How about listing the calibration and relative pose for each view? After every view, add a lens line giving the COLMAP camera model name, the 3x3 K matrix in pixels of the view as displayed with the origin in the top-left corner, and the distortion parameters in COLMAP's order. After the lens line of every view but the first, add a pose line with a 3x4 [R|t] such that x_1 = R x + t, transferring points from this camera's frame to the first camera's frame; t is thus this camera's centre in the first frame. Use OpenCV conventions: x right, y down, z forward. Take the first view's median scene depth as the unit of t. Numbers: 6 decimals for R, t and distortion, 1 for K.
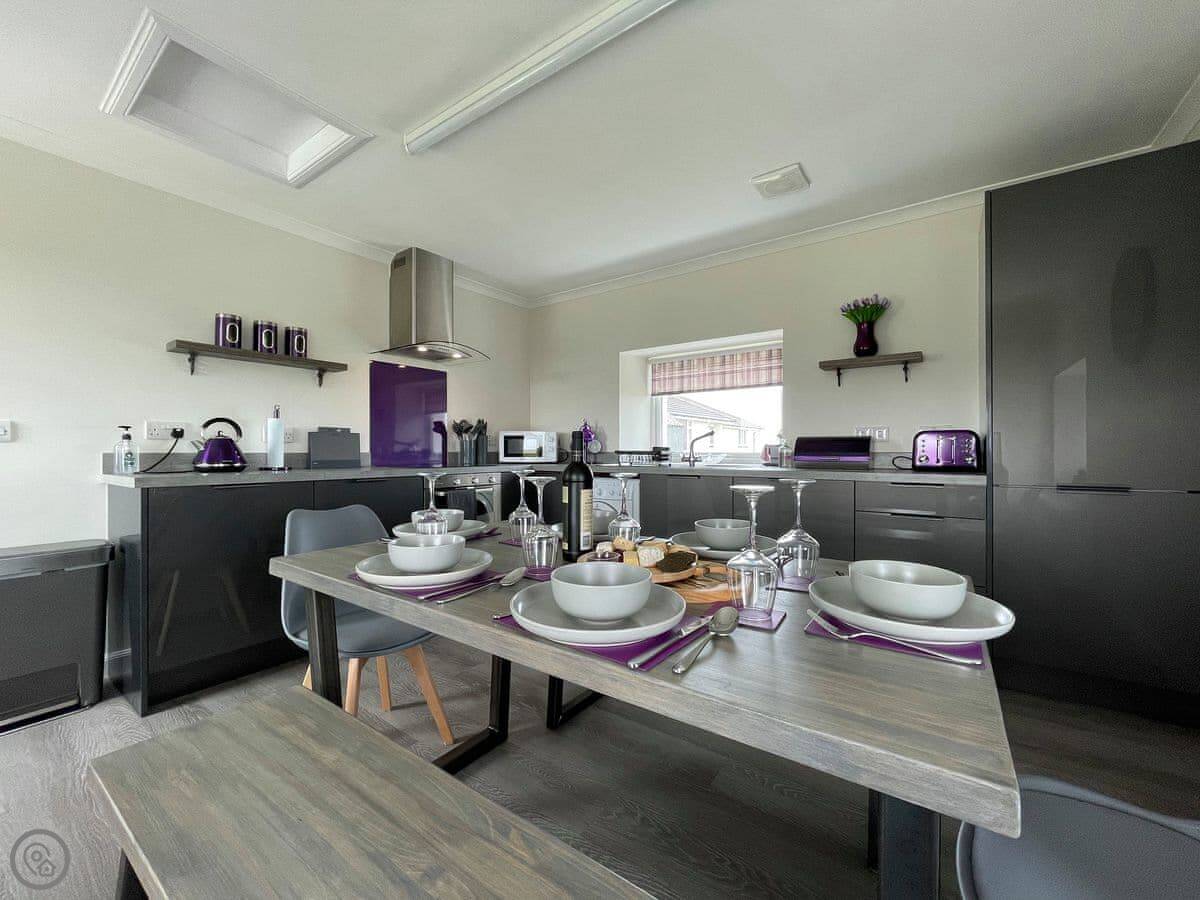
lens RADIAL K [[477.7, 0, 595.5], [0, 477.7, 448.2], [0, 0, 1]] dist [-0.001206, -0.000469]
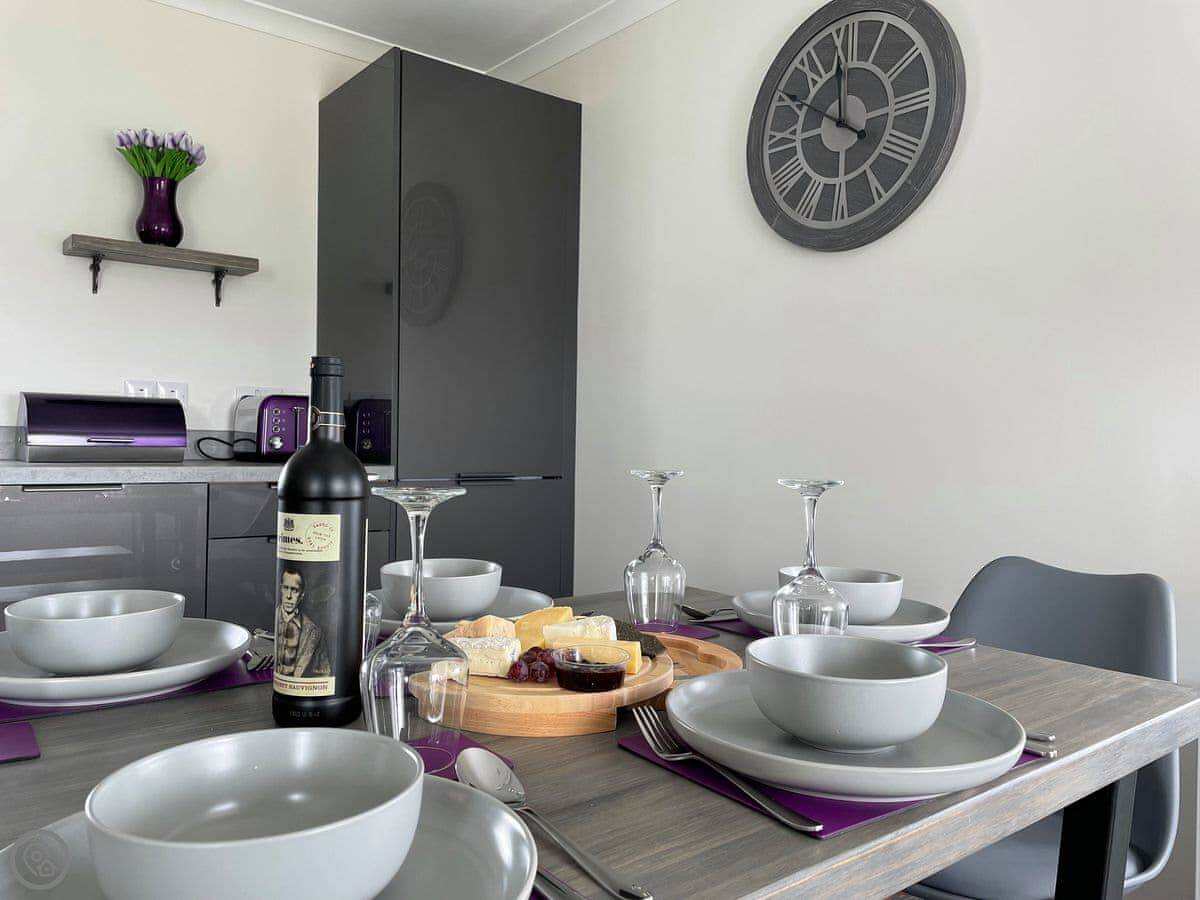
lens RADIAL K [[908.8, 0, 602.5], [0, 908.8, 445.0], [0, 0, 1]] dist [0.021531, -0.000008]
pose [[0.265930, 0.000578, 0.963992, -0.277122], [-0.024274, 0.999687, 0.006097, 0.009370], [-0.963687, -0.025021, 0.265861, 0.274314]]
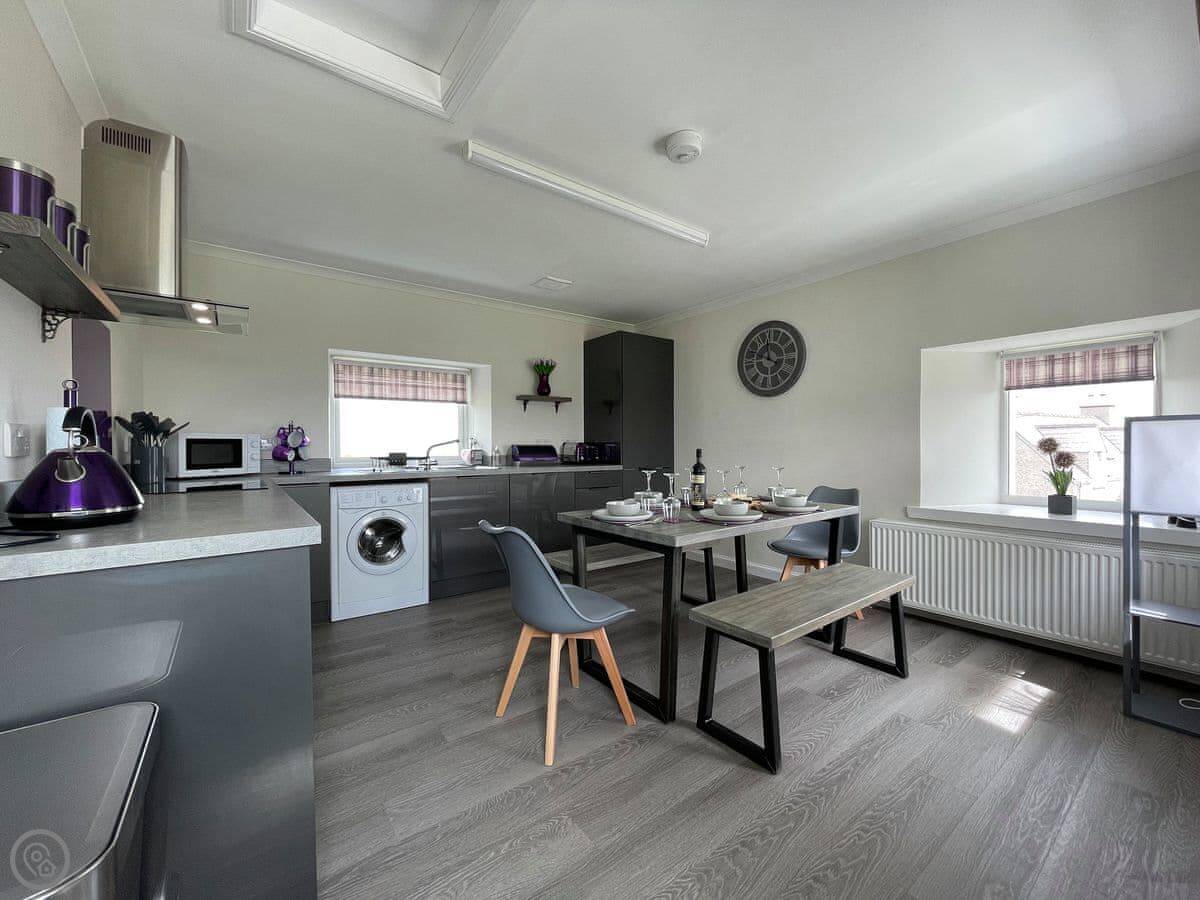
lens RADIAL K [[477.7, 0, 595.5], [0, 477.7, 448.2], [0, 0, 1]] dist [-0.001206, -0.000469]
pose [[0.304029, -0.007030, 0.952637, -0.964024], [0.002831, 0.999975, 0.006476, -0.023715], [-0.952659, 0.000727, 0.304041, 0.353454]]
